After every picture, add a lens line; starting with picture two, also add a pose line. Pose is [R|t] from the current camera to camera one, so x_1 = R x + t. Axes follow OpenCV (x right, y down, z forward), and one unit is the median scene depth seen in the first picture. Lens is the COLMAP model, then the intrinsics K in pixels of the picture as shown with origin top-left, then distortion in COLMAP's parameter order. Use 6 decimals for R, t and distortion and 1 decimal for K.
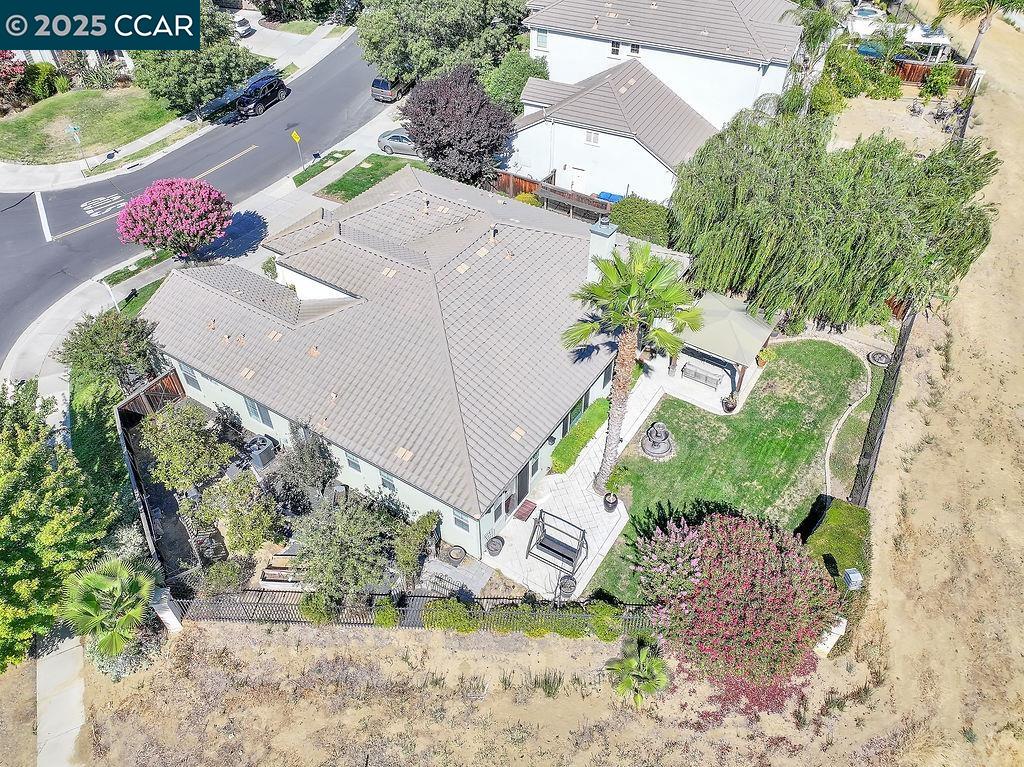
lens RADIAL K [[733.6, 0, 515.5], [0, 733.6, 387.4], [0, 0, 1]] dist [0.002772, 0.011374]
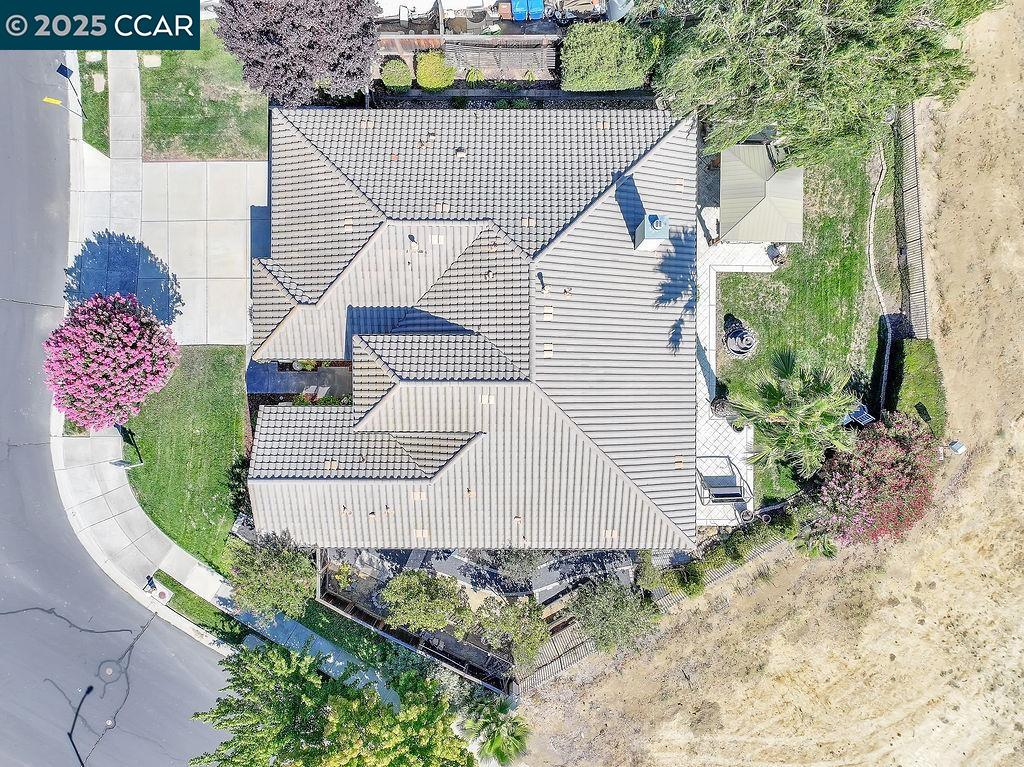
lens RADIAL K [[733.6, 0, 511.6], [0, 733.6, 382.0], [0, 0, 1]] dist [0.002772, 0.011374]
pose [[0.843138, -0.537691, -0.002586, -0.127874], [0.369172, 0.575377, 0.729832, -0.819201], [-0.390936, -0.616303, 0.683622, 0.336826]]
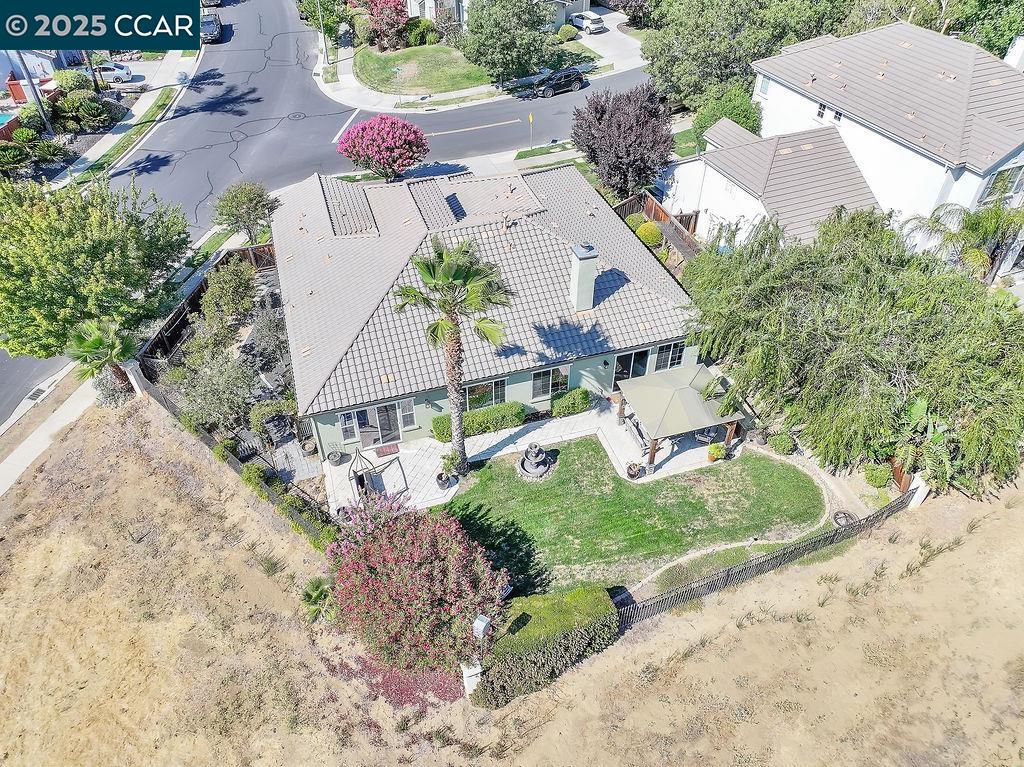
lens RADIAL K [[733.6, 0, 512.4], [0, 733.6, 381.4], [0, 0, 1]] dist [0.002772, 0.011374]
pose [[0.772612, 0.419956, -0.476138, 0.598970], [-0.432991, 0.897035, 0.088590, -0.101080], [0.464317, 0.137717, 0.874897, 0.083930]]
